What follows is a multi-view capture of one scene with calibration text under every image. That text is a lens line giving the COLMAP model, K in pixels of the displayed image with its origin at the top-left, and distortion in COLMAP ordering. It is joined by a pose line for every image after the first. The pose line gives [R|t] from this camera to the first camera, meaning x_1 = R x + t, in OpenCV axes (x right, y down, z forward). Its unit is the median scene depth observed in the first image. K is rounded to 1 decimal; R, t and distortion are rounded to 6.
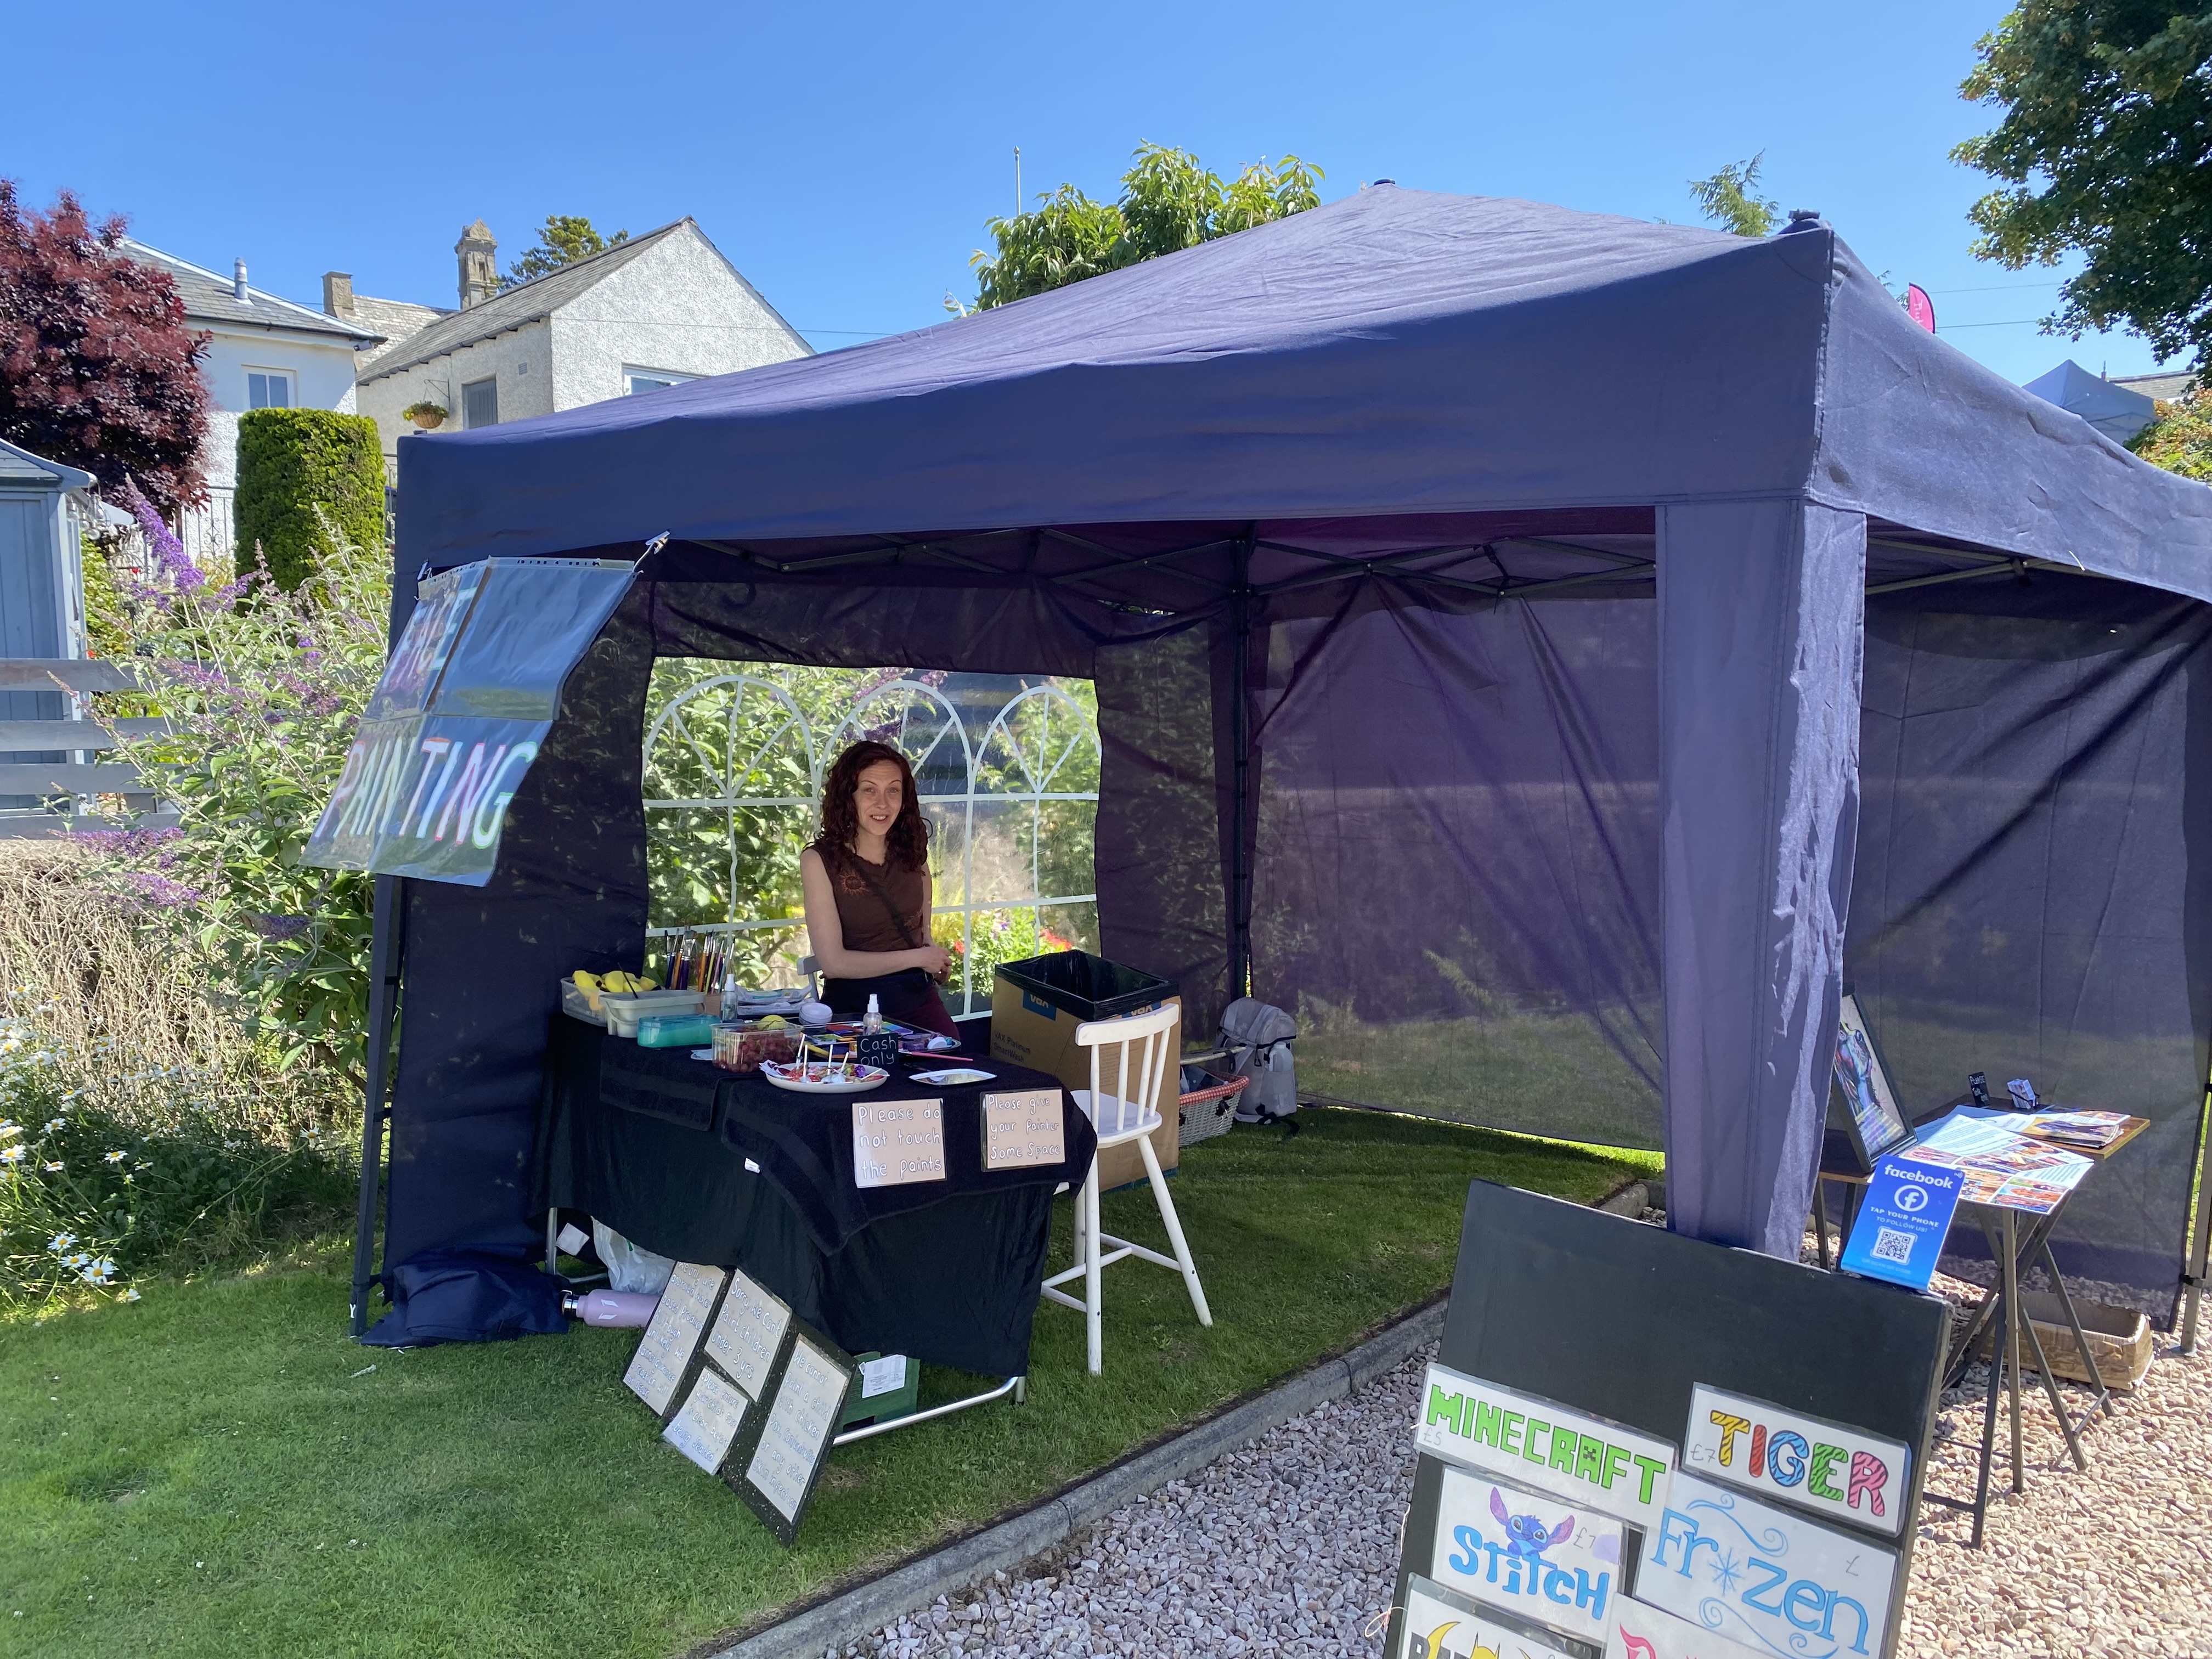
lens RADIAL K [[1676.7, 0, 1105.7], [0, 1676.7, 829.2], [0, 0, 1]] dist [0.001945, -0.001445]
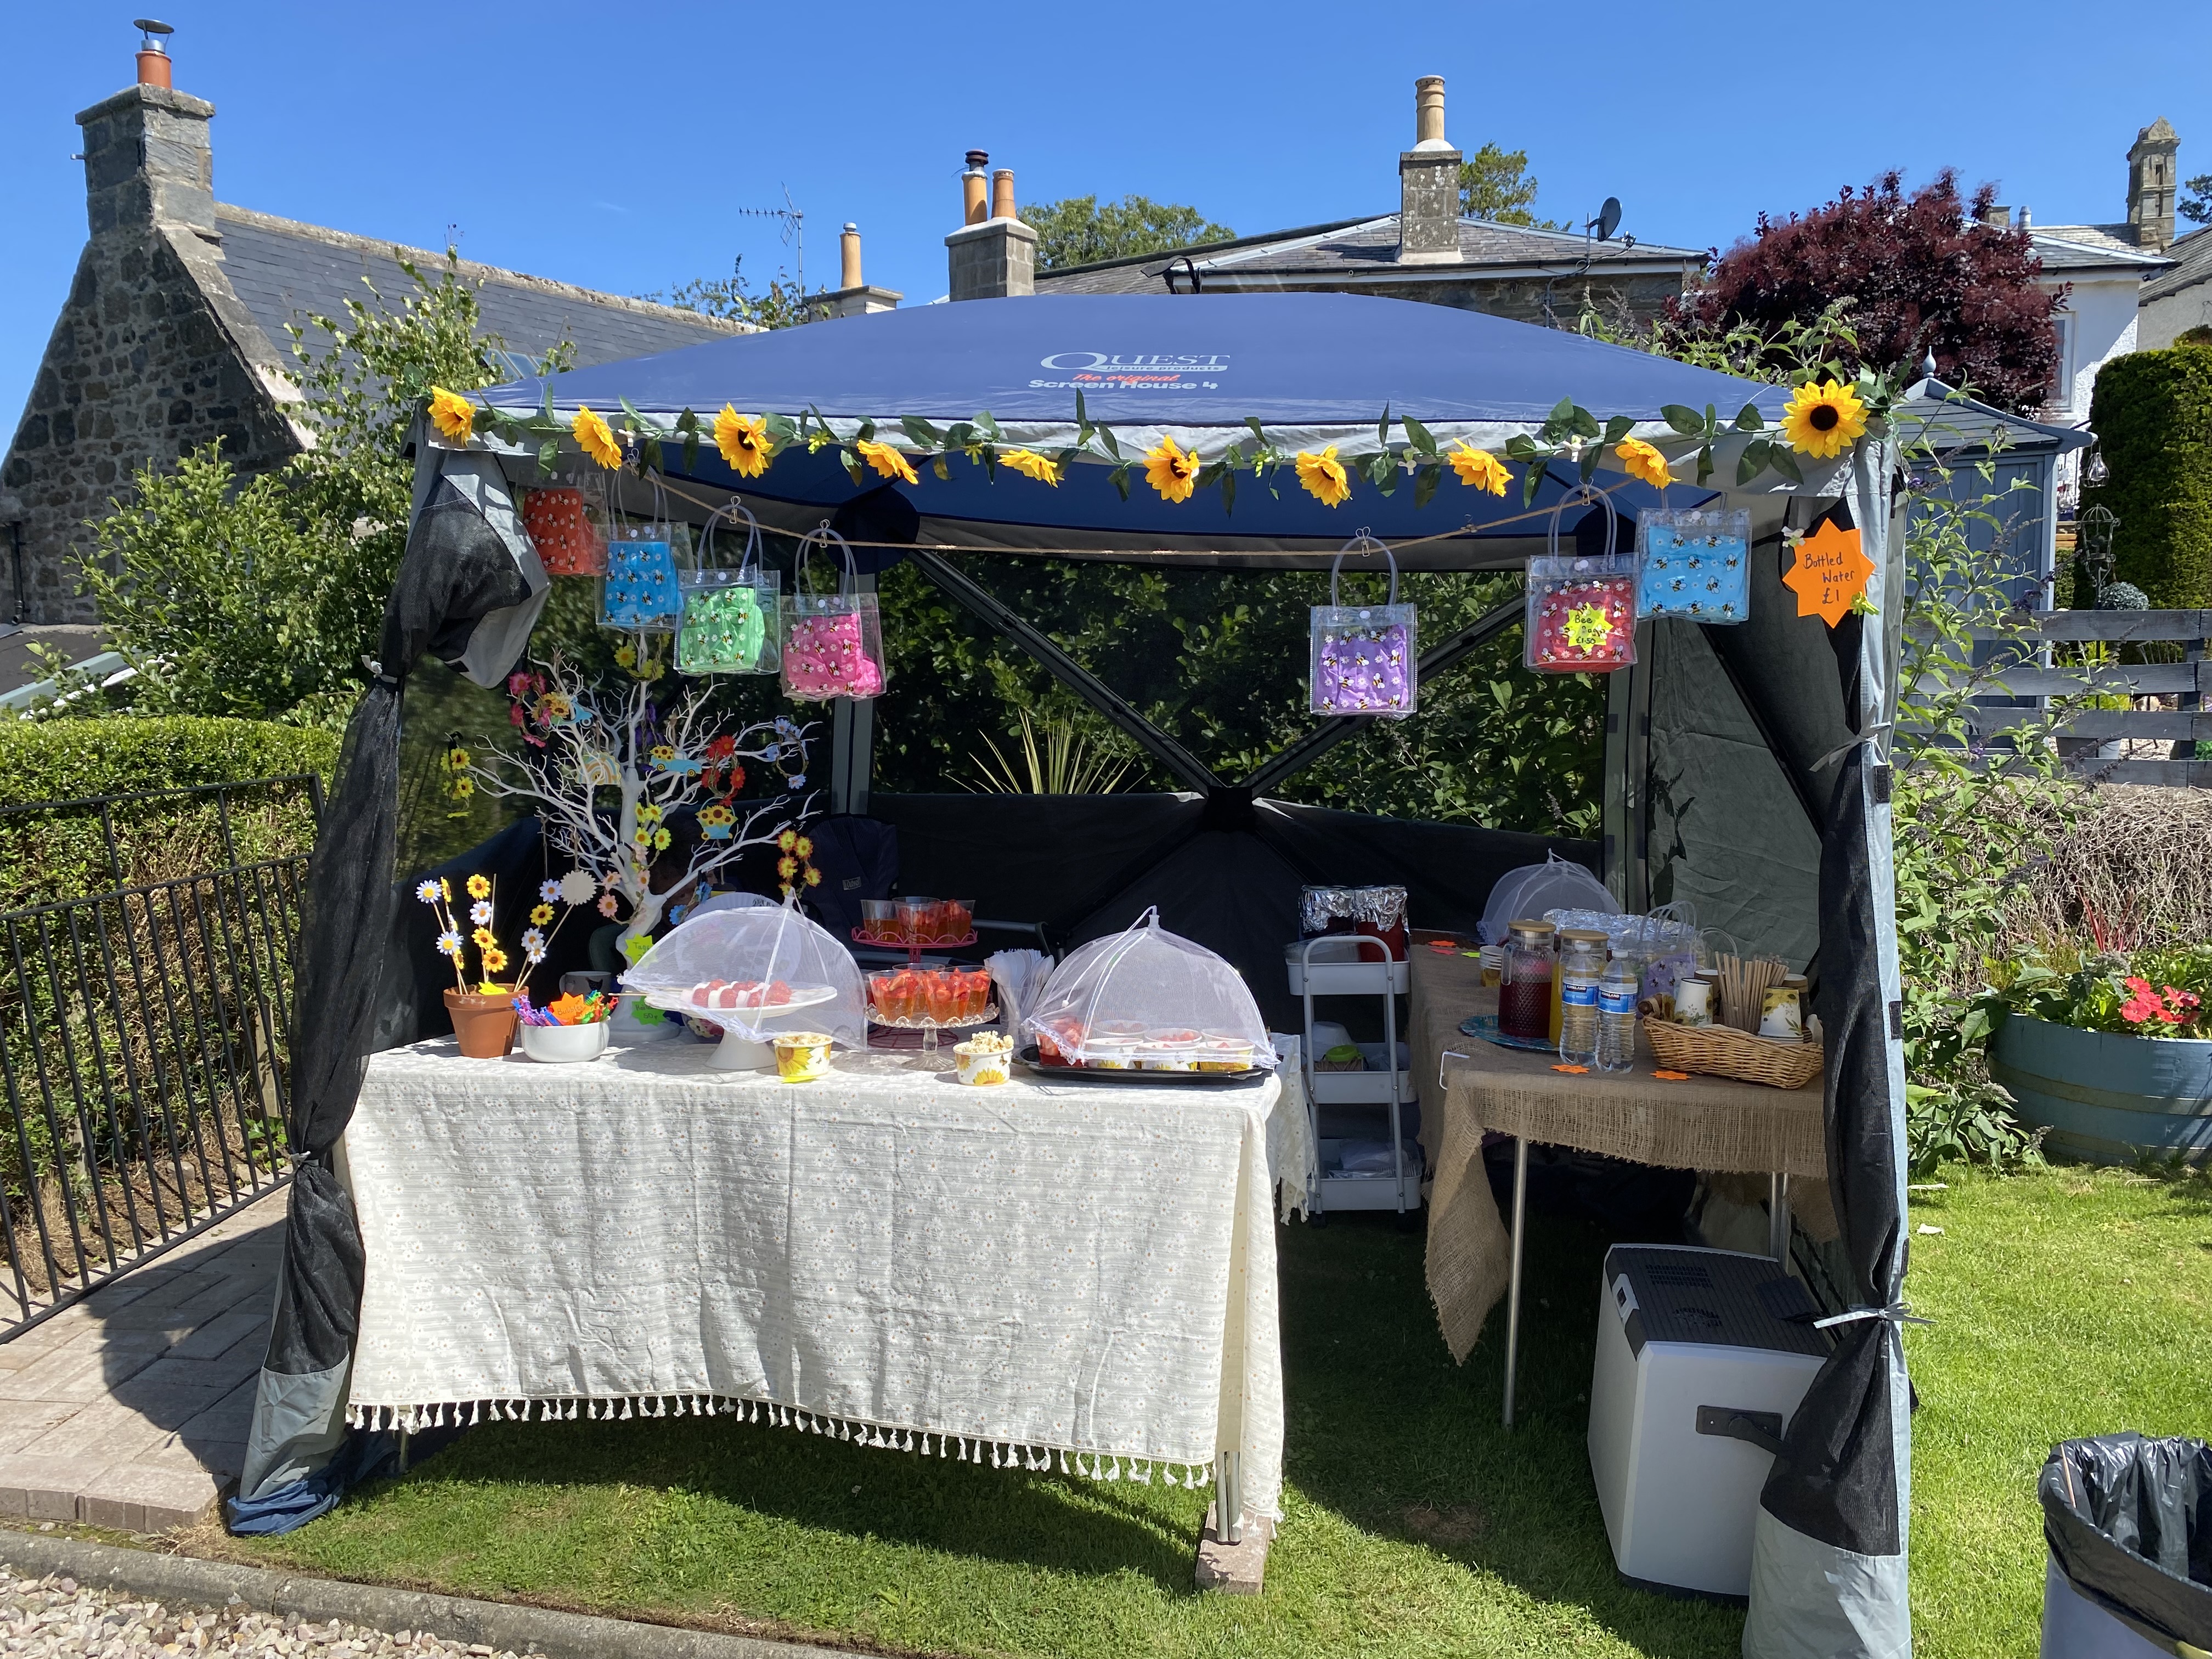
lens RADIAL K [[1676.7, 0, 1106.0], [0, 1676.7, 831.0], [0, 0, 1]] dist [0.001945, -0.001445]
pose [[0.668436, 0.080722, -0.739377, -0.150349], [-0.055588, 0.996735, 0.058565, 0.006598], [0.741690, 0.001953, 0.670740, -0.113320]]
